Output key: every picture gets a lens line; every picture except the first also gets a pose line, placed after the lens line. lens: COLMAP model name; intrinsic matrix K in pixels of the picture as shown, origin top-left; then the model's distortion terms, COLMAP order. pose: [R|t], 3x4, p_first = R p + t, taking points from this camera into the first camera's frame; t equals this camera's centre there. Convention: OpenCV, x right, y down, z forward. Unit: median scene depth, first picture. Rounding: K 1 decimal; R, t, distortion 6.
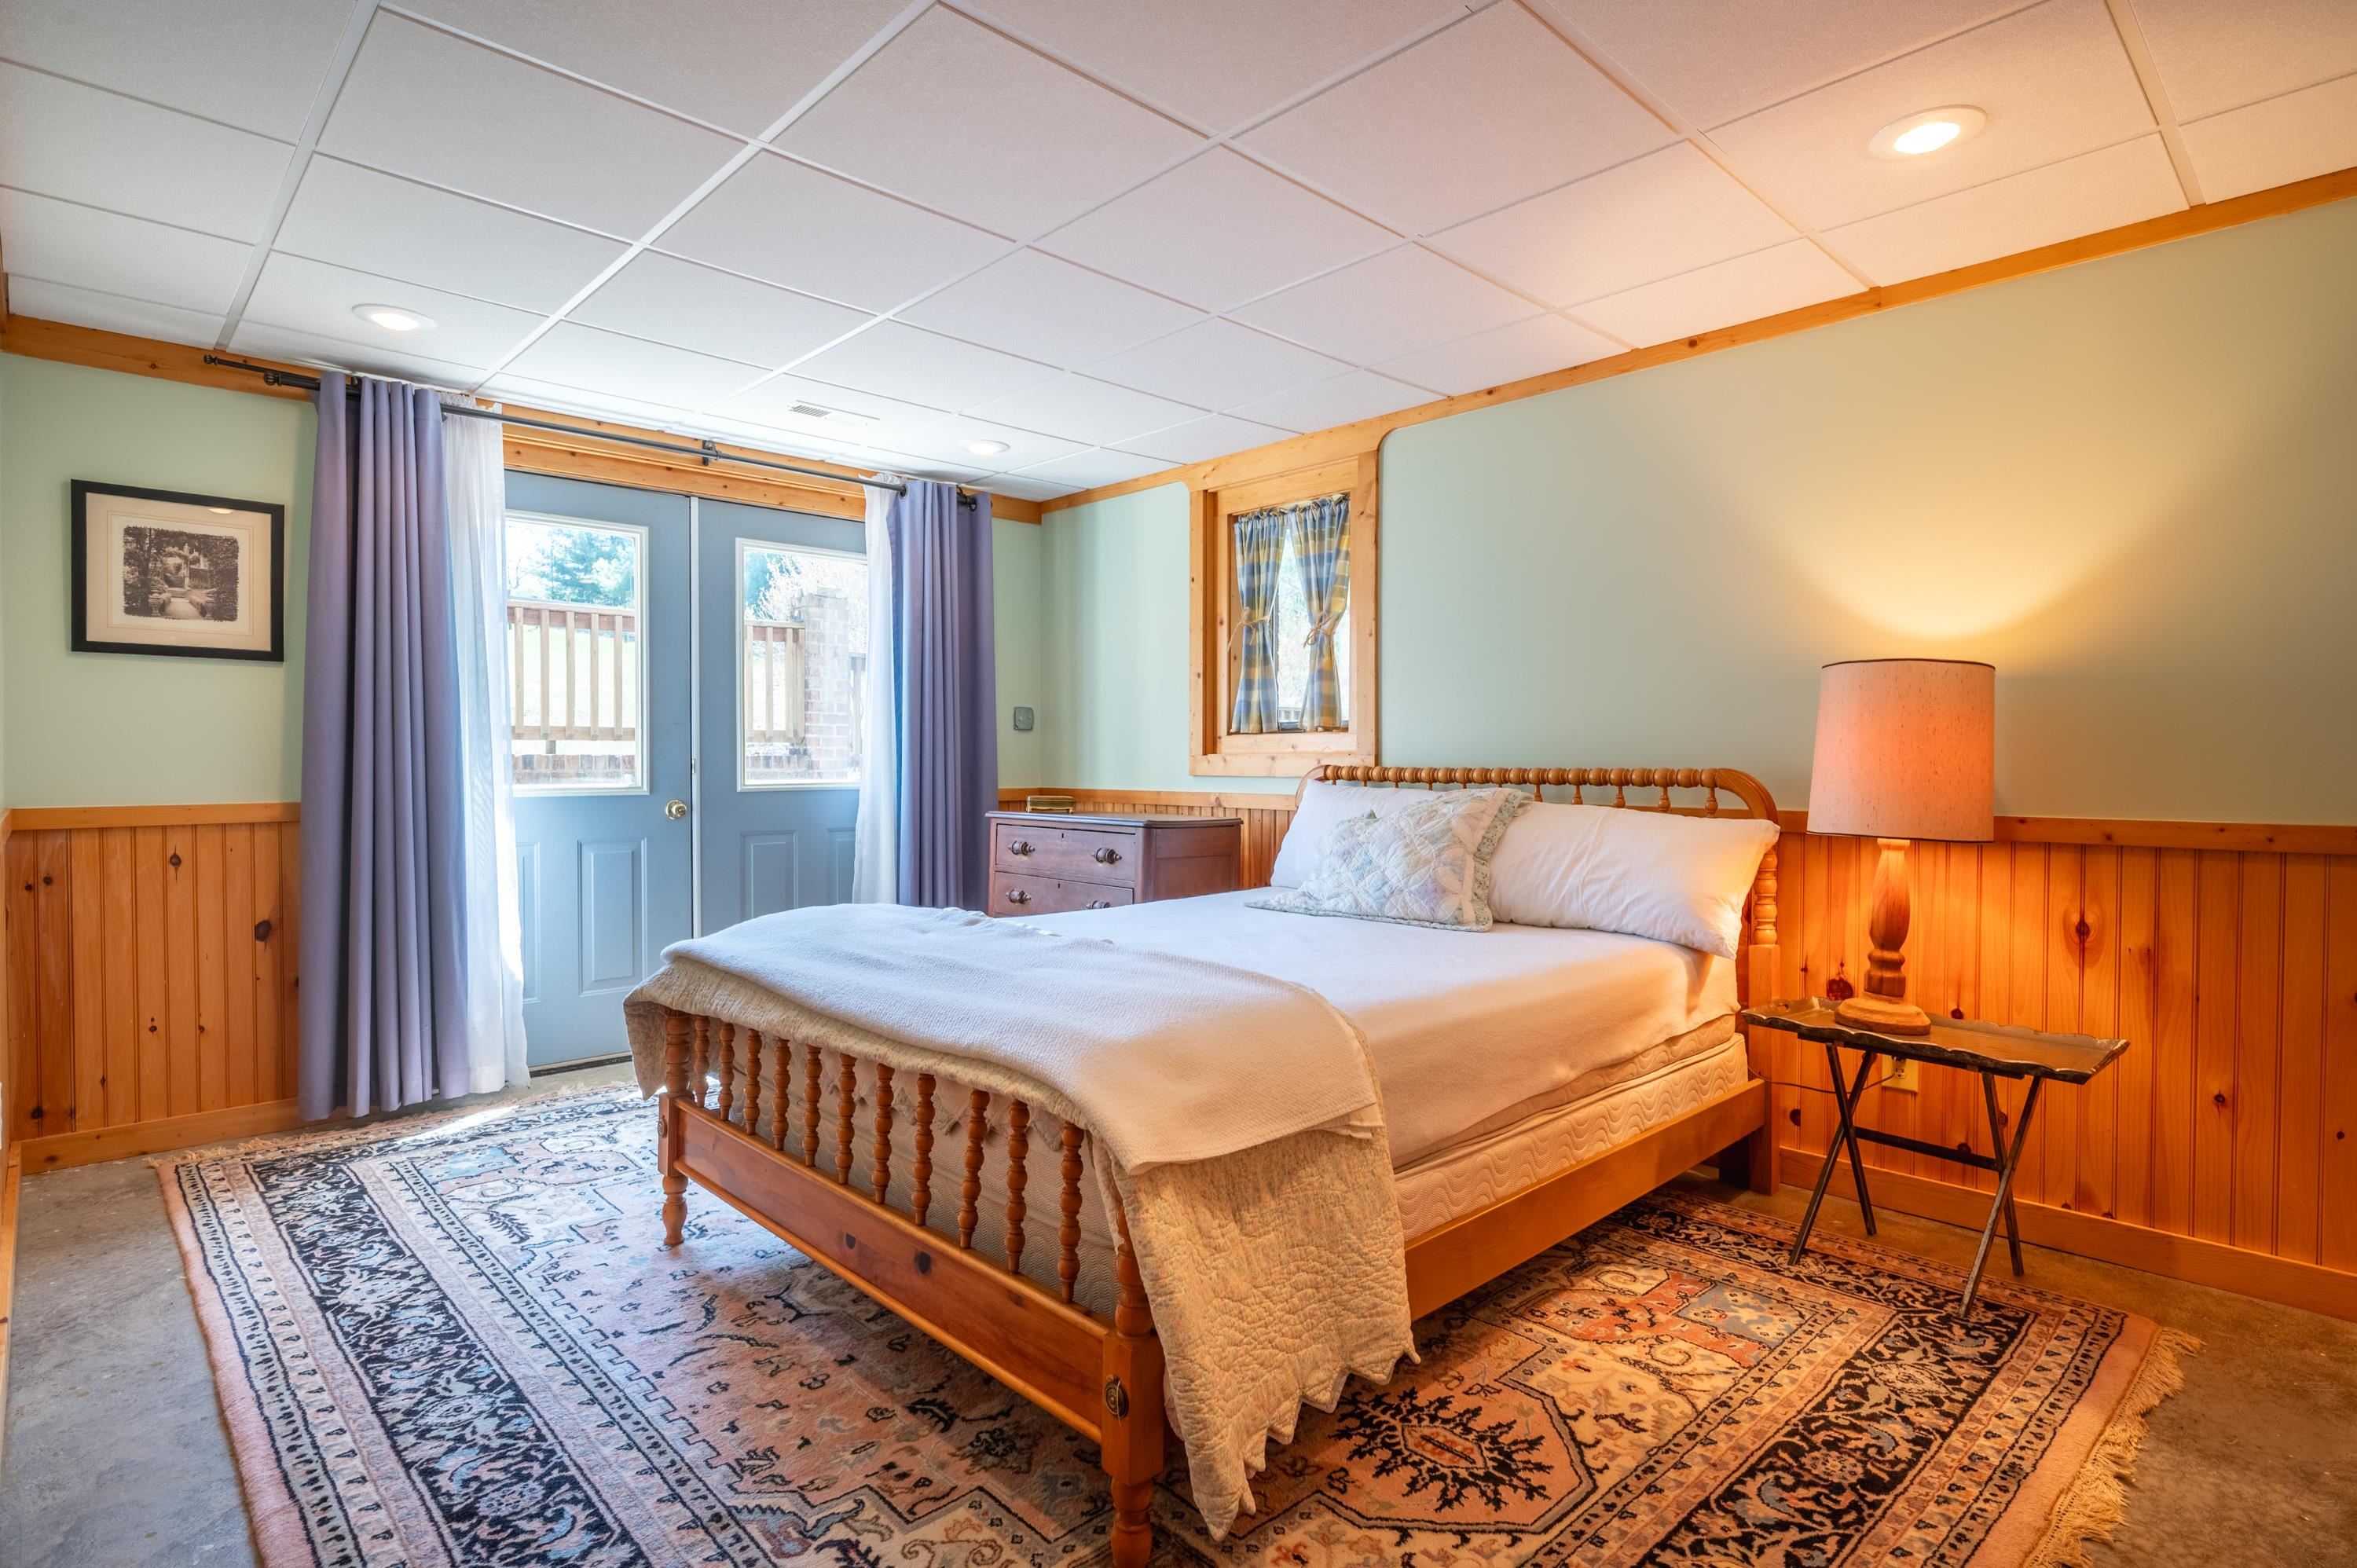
lens RADIAL K [[1187.7, 0, 1213.2], [0, 1187.7, 775.4], [0, 0, 1]] dist [-0.001819, -0.000699]
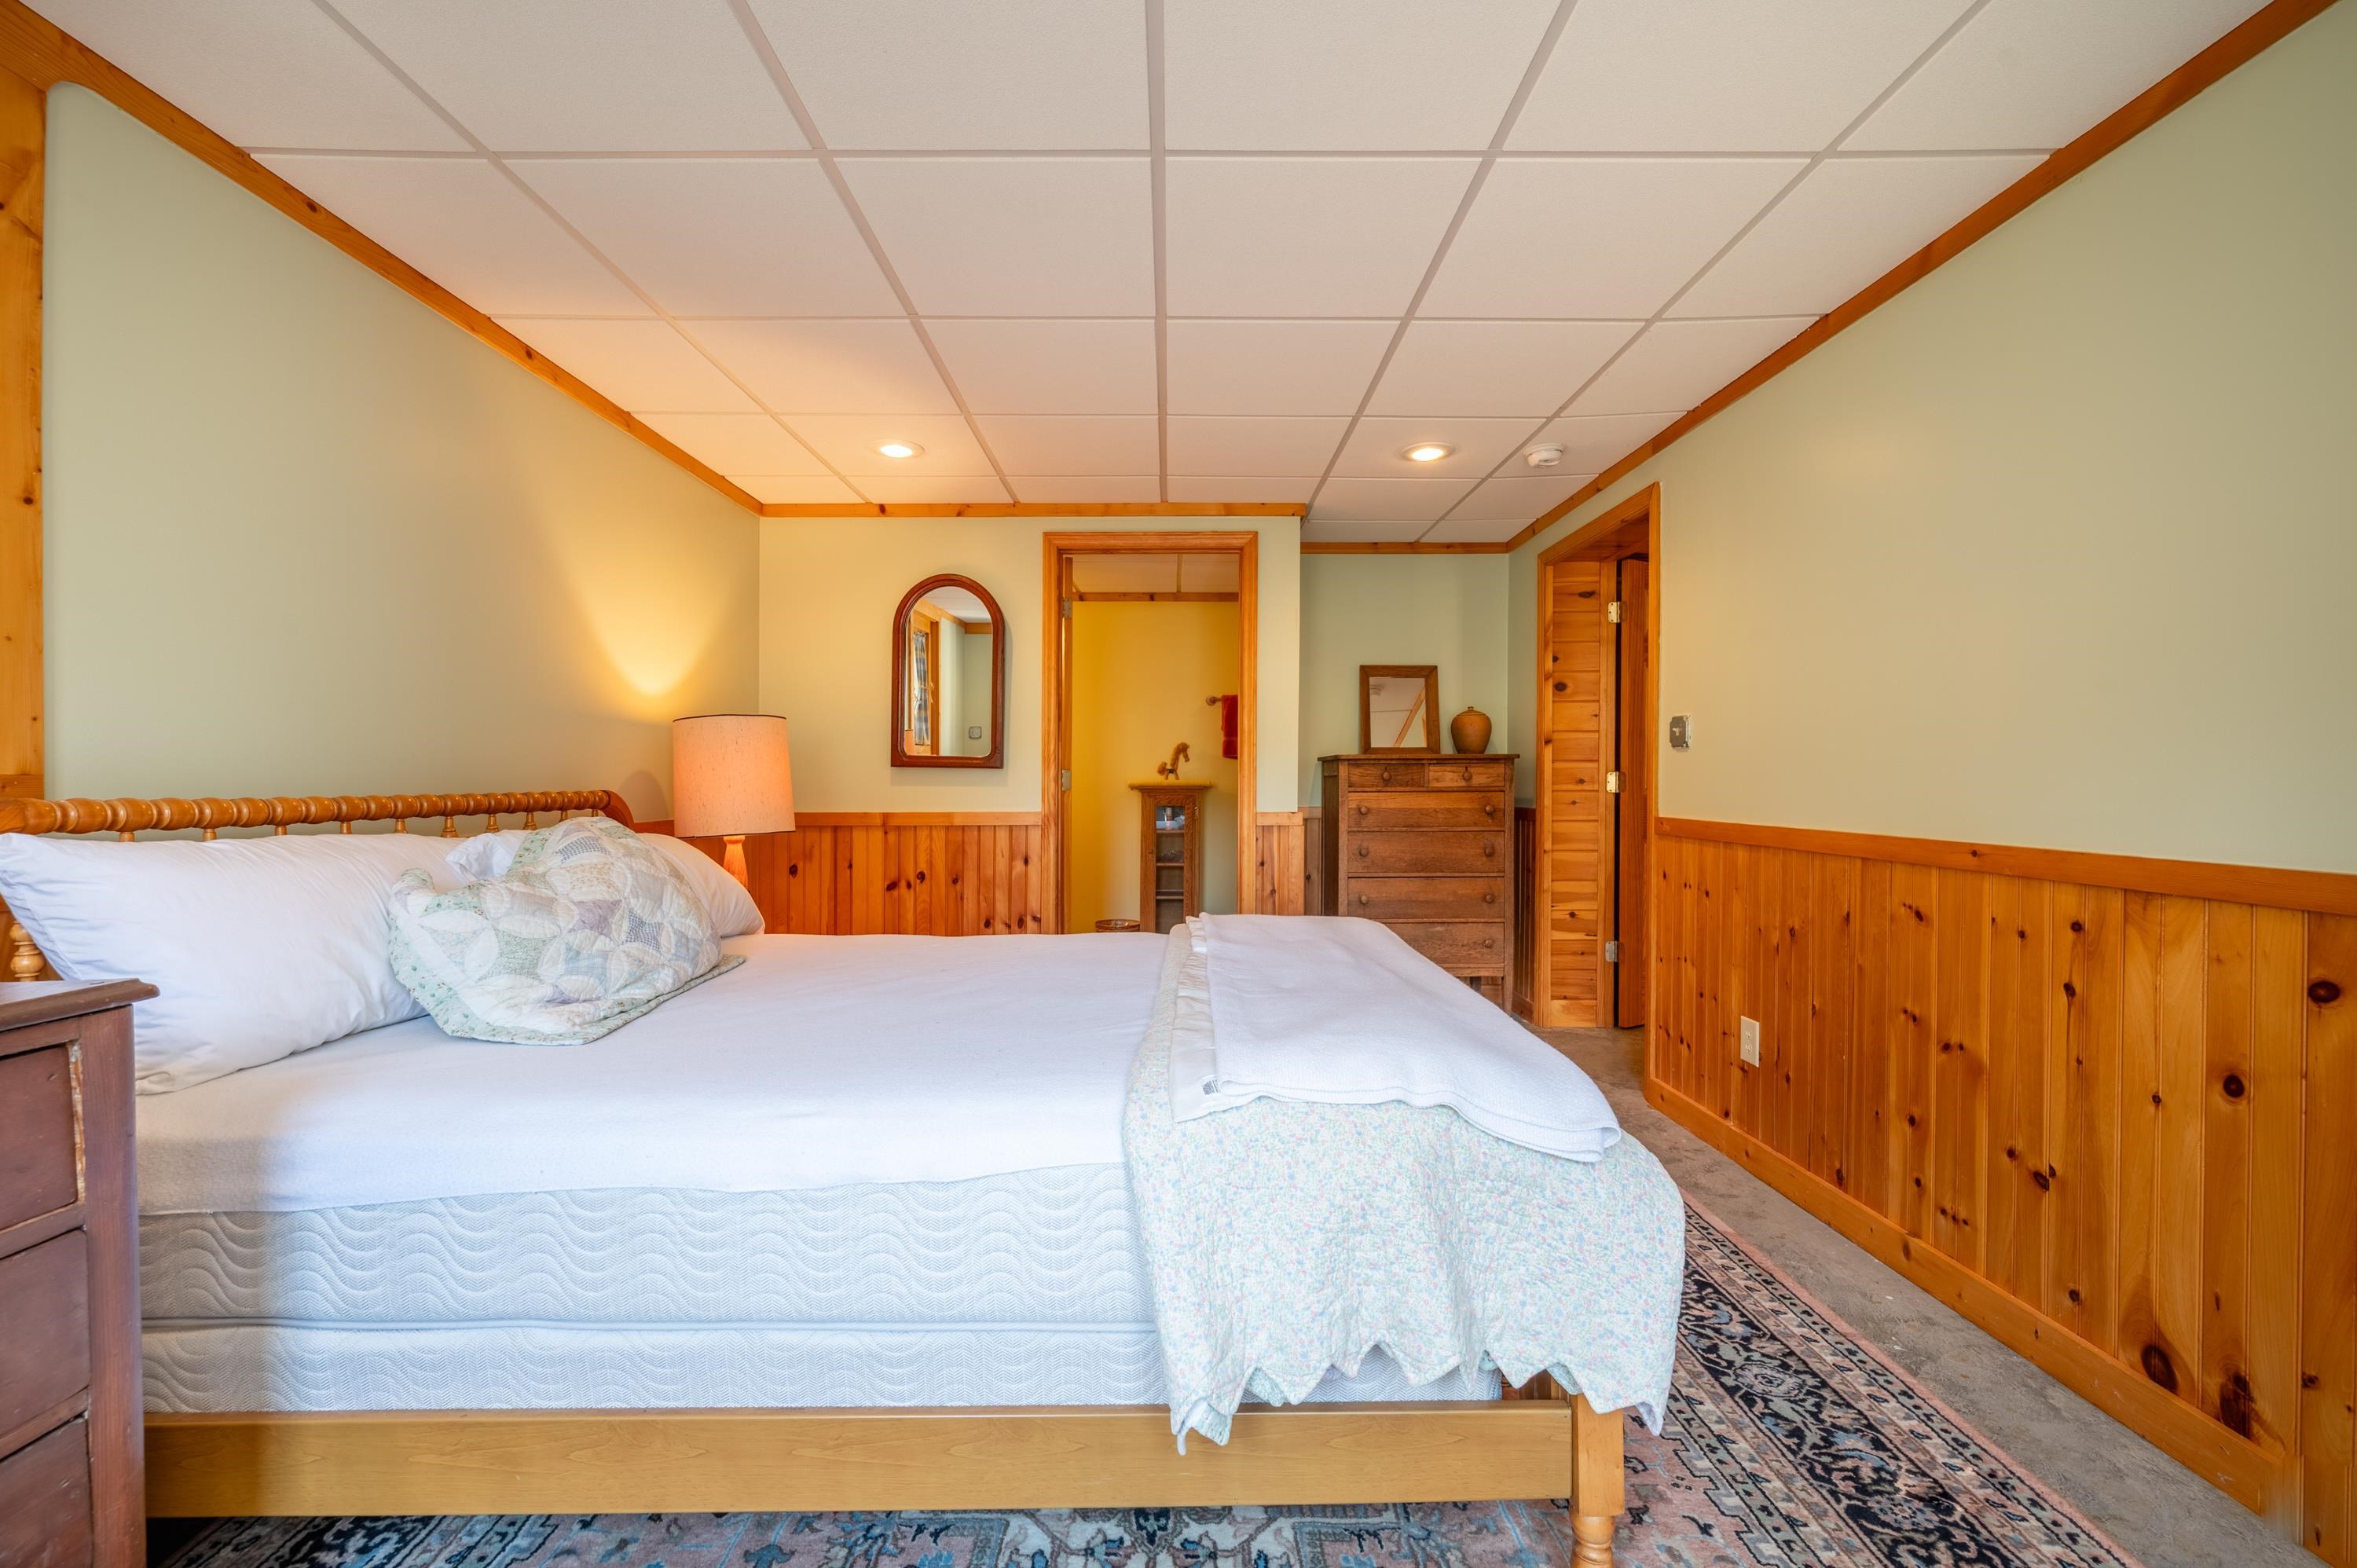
lens RADIAL K [[946.3, 0, 1182.7], [0, 946.3, 784.8], [0, 0, 1]] dist [0.003003, 0.000239]
pose [[-0.715988, -0.003244, 0.698105, -0.847240], [0.006288, 0.999919, 0.011096, -0.022081], [-0.698084, 0.012335, -0.715909, 1.963924]]
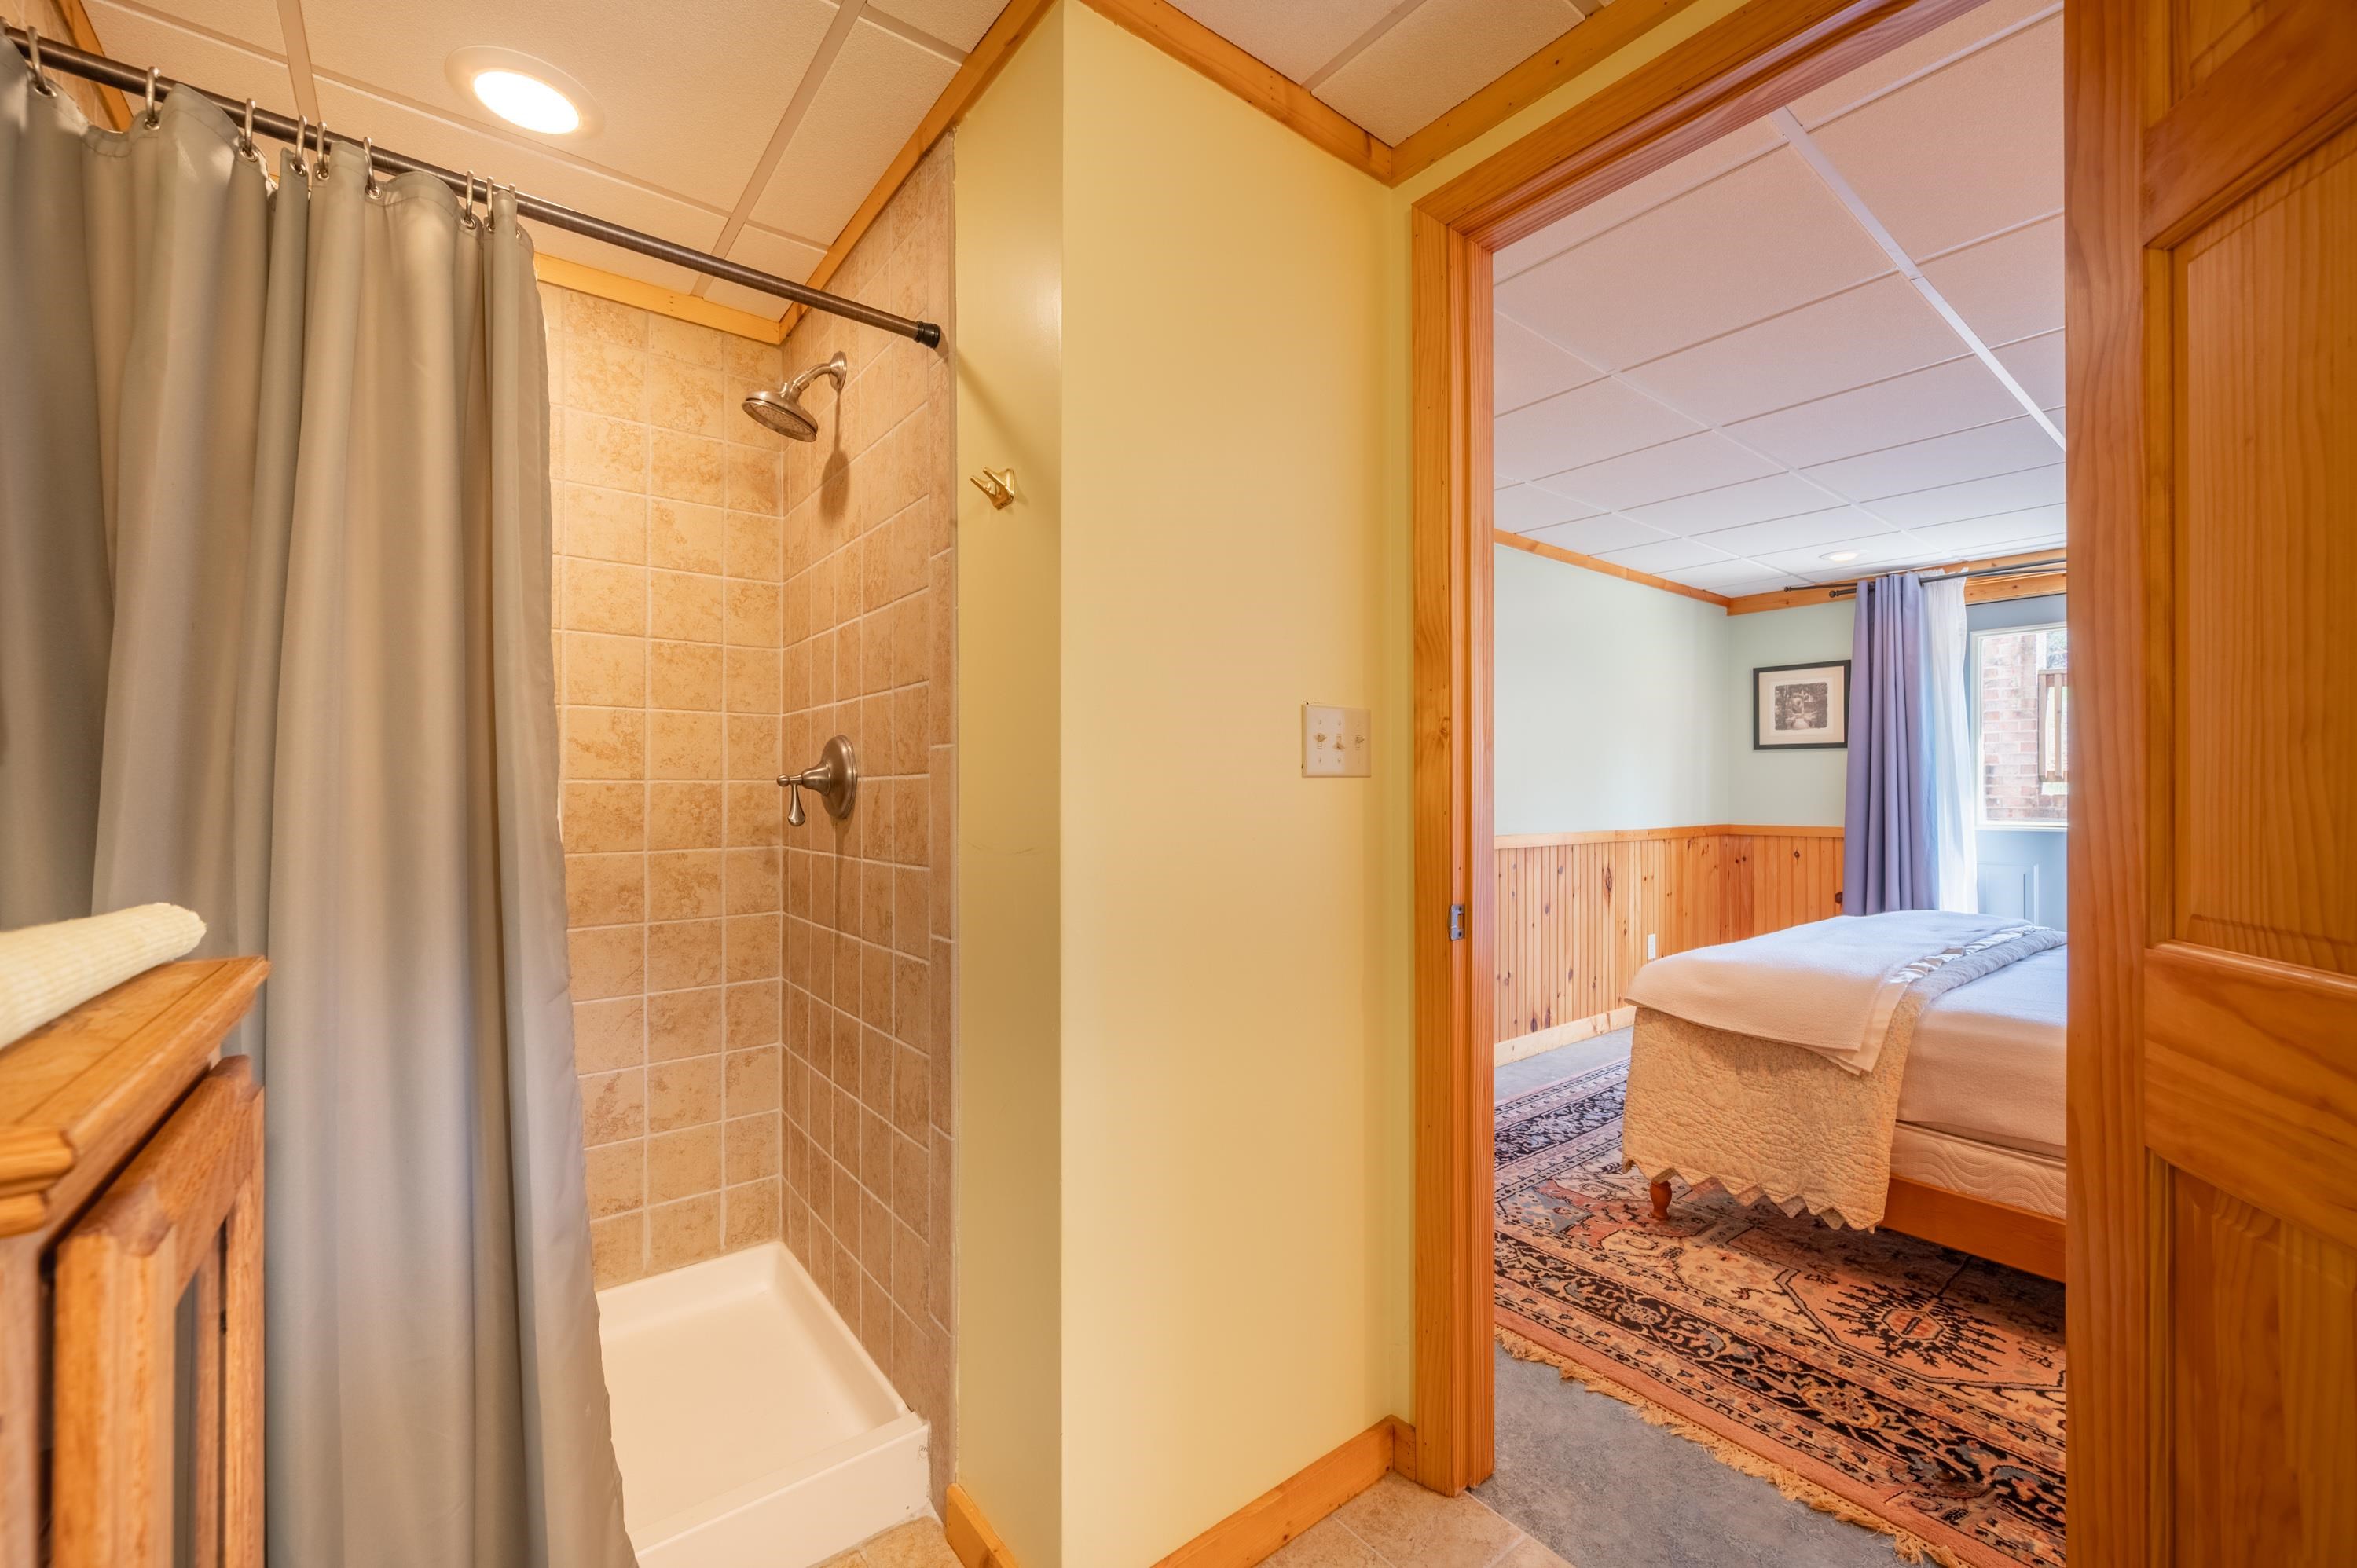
lens RADIAL K [[946.3, 0, 1182.7], [0, 946.3, 784.8], [0, 0, 1]] dist [0.003003, 0.000239]
pose [[-0.088156, -0.005572, -0.996091, 1.292134], [-0.011541, 0.999923, -0.004572, -0.039989], [0.996040, 0.011093, -0.088214, 0.237661]]
